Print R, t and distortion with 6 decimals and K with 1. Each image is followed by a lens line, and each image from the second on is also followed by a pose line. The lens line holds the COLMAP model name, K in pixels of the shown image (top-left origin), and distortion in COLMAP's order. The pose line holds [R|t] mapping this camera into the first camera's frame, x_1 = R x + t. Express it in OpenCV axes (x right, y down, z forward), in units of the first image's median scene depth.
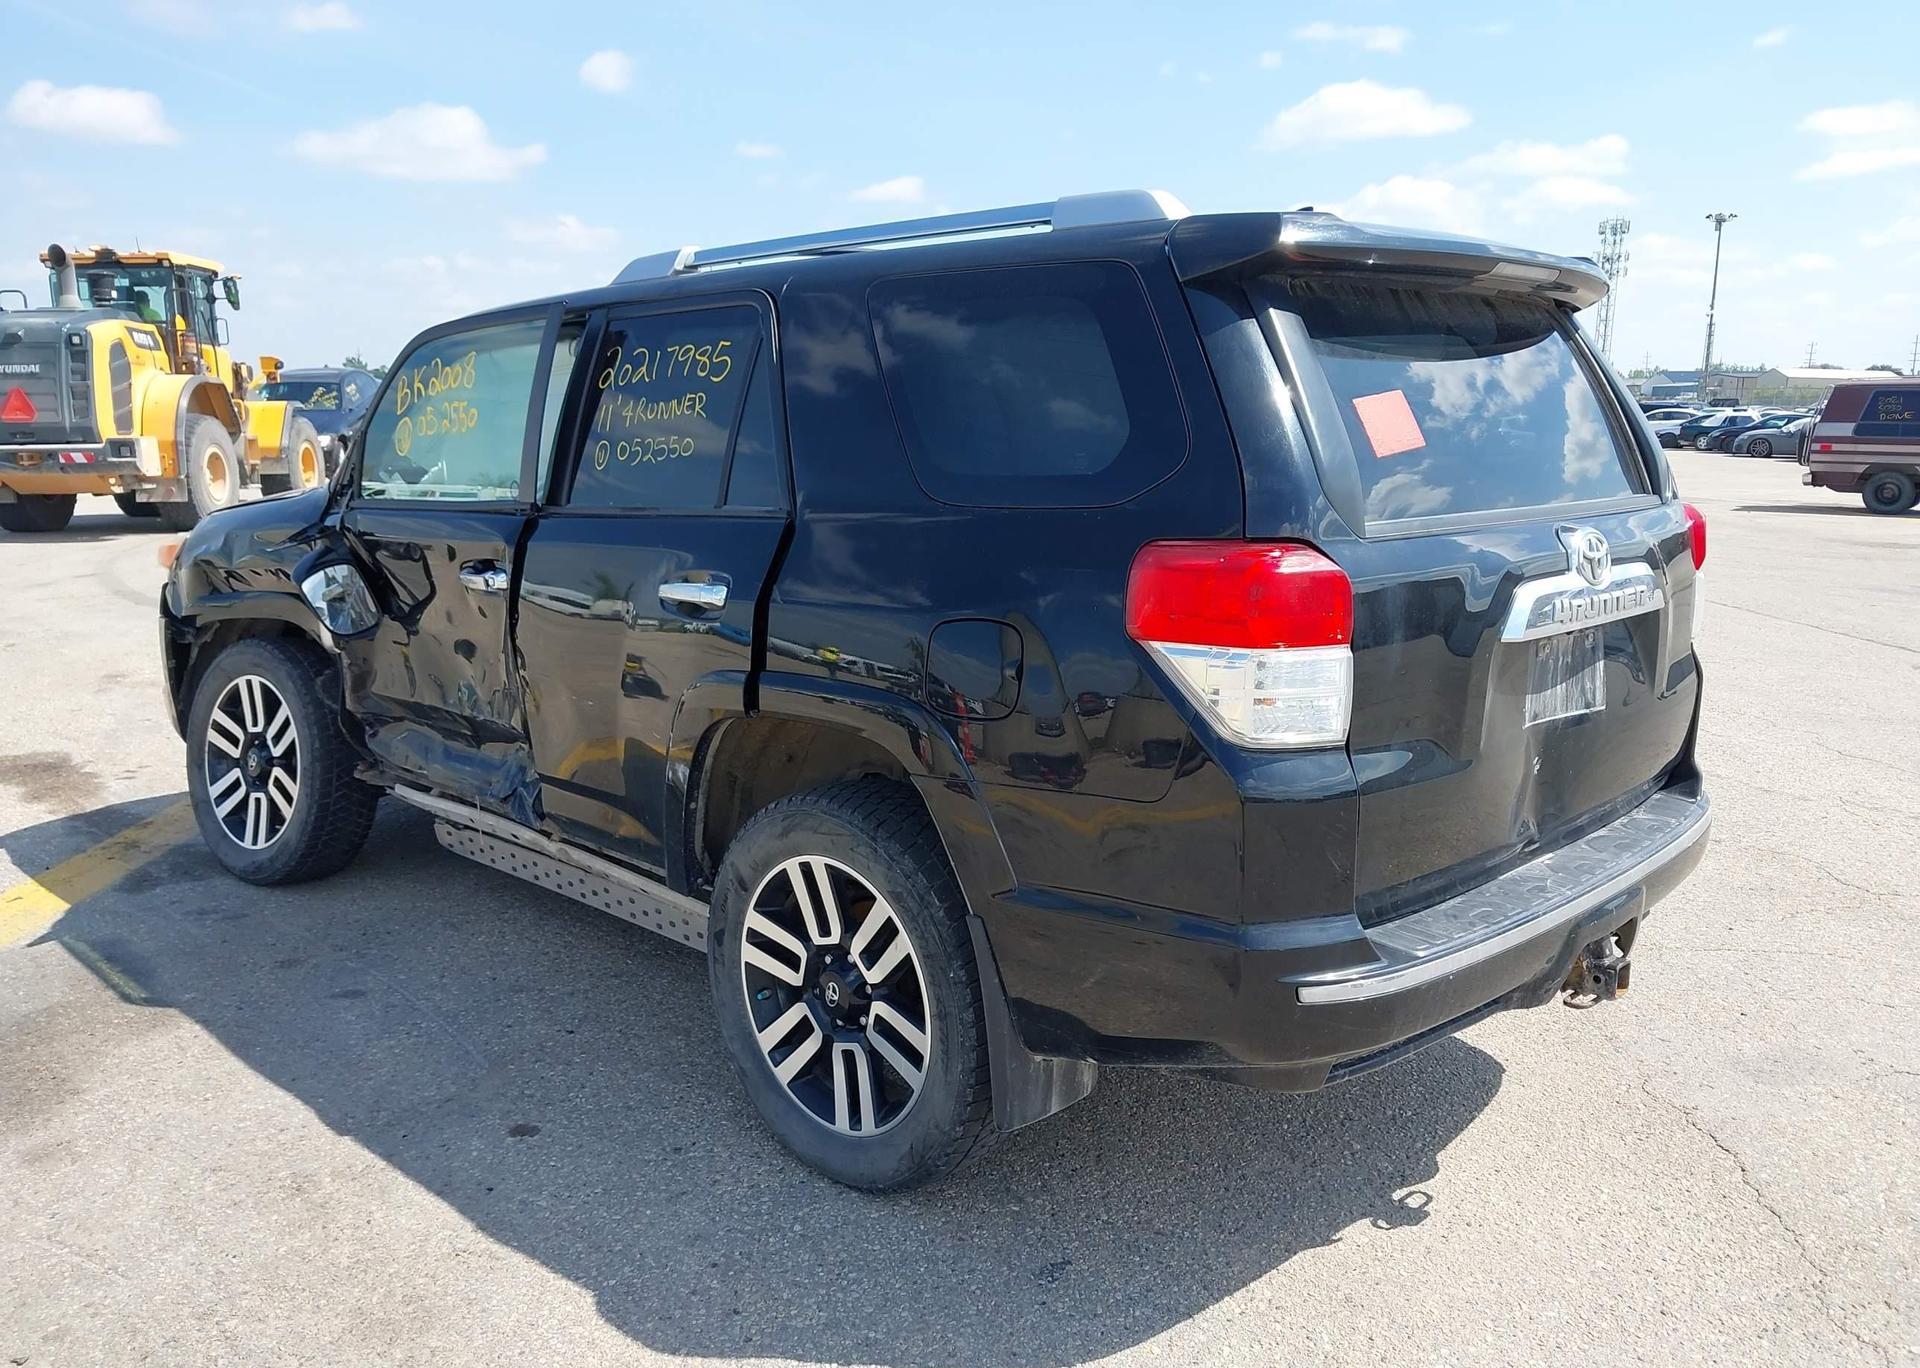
lens RADIAL K [[1548.5, 0, 947.8], [0, 1548.5, 690.9], [0, 0, 1]] dist [0.009989, -0.025736]
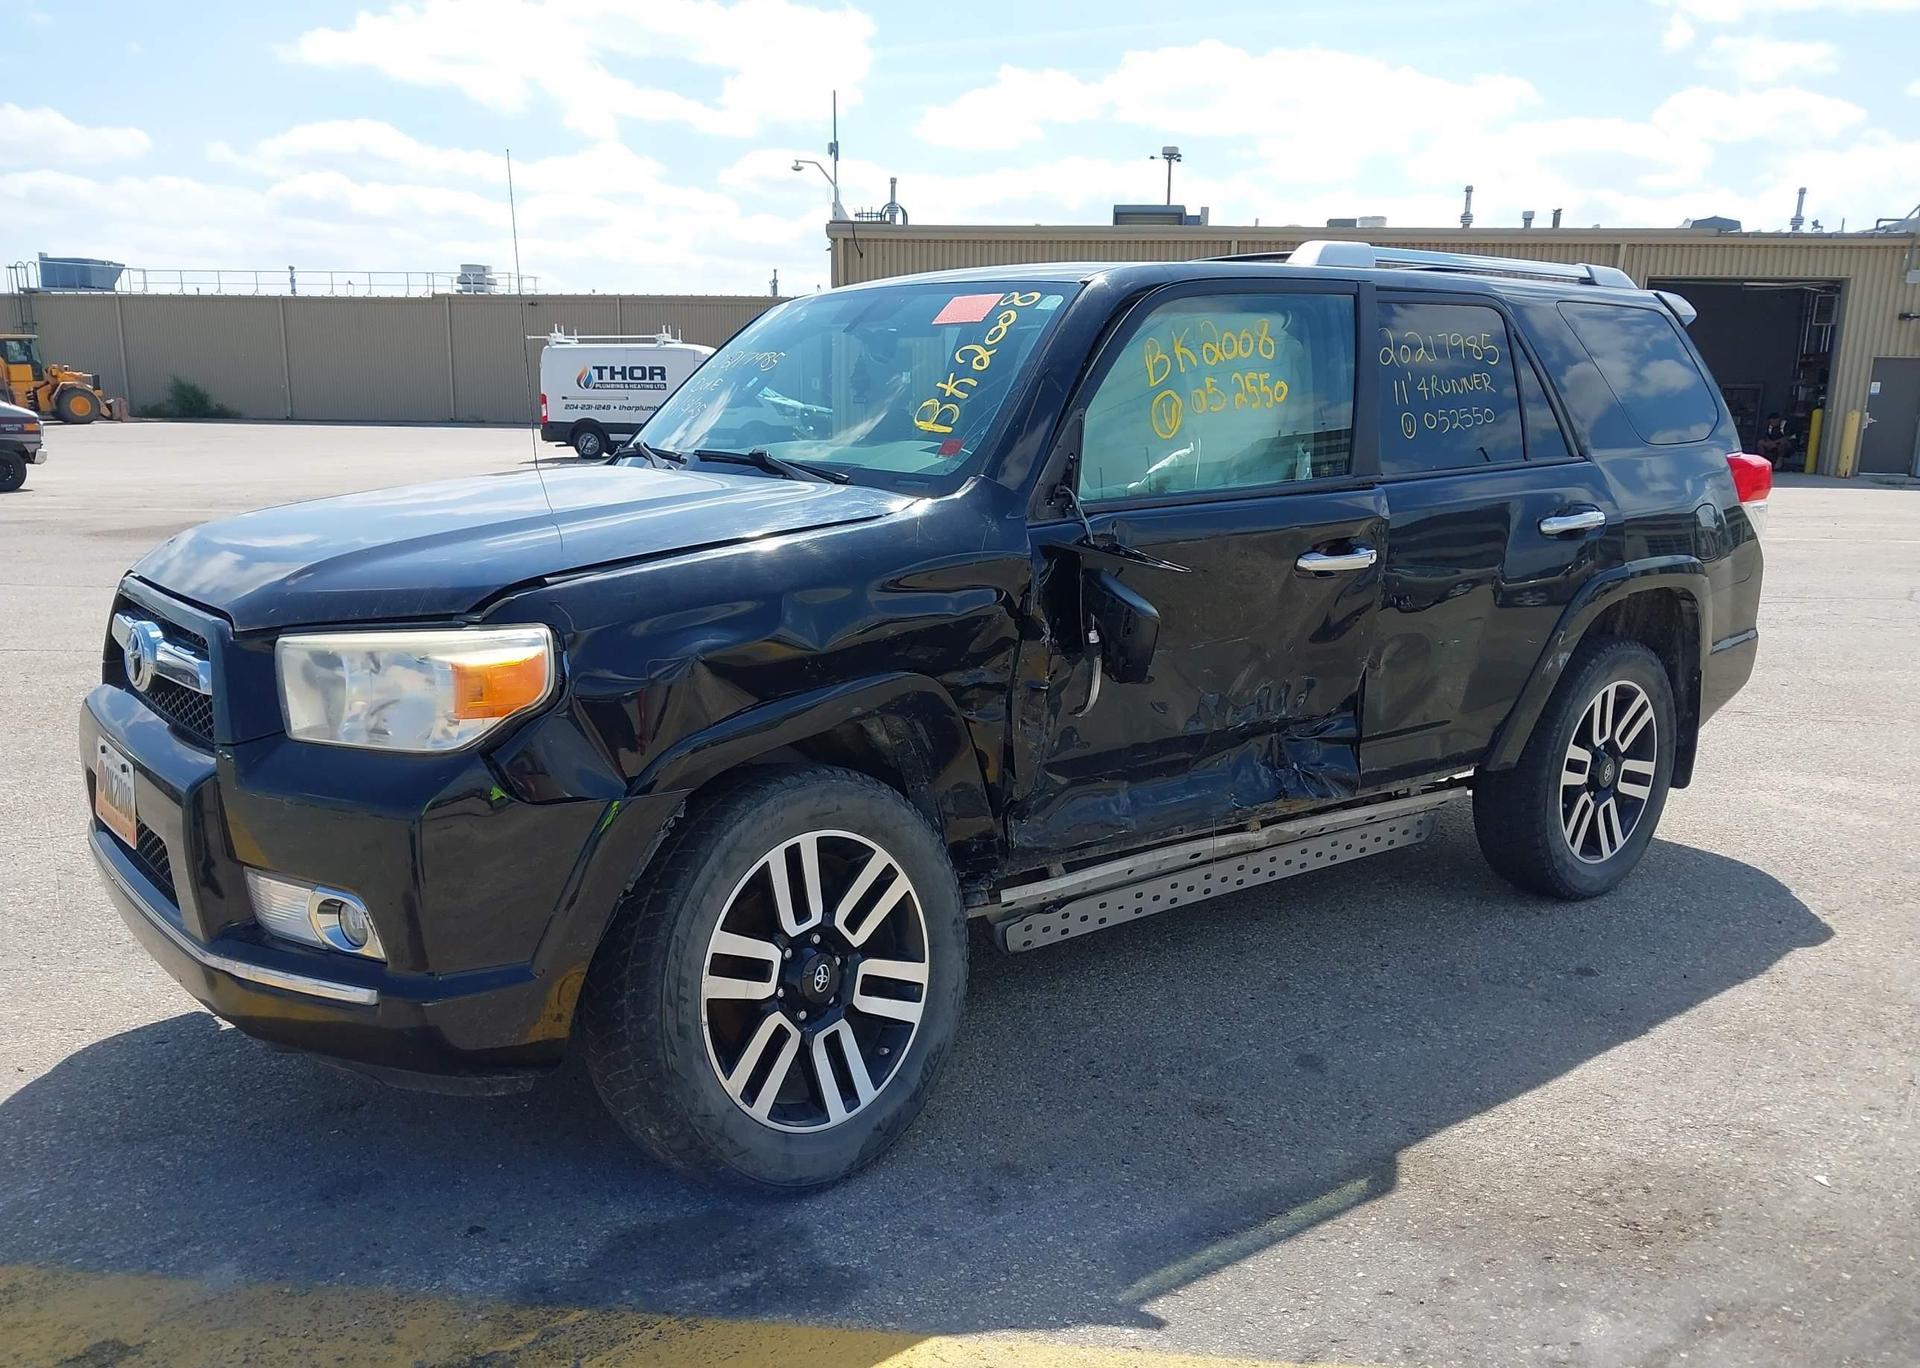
lens RADIAL K [[1548.5, 0, 952.3], [0, 1548.5, 726.1], [0, 0, 1]] dist [0.009989, -0.025736]
pose [[0.106428, -0.202171, 0.973550, -1.483515], [0.165345, 0.969077, 0.183167, -0.215976], [-0.980476, 0.141478, 0.136565, 1.291085]]
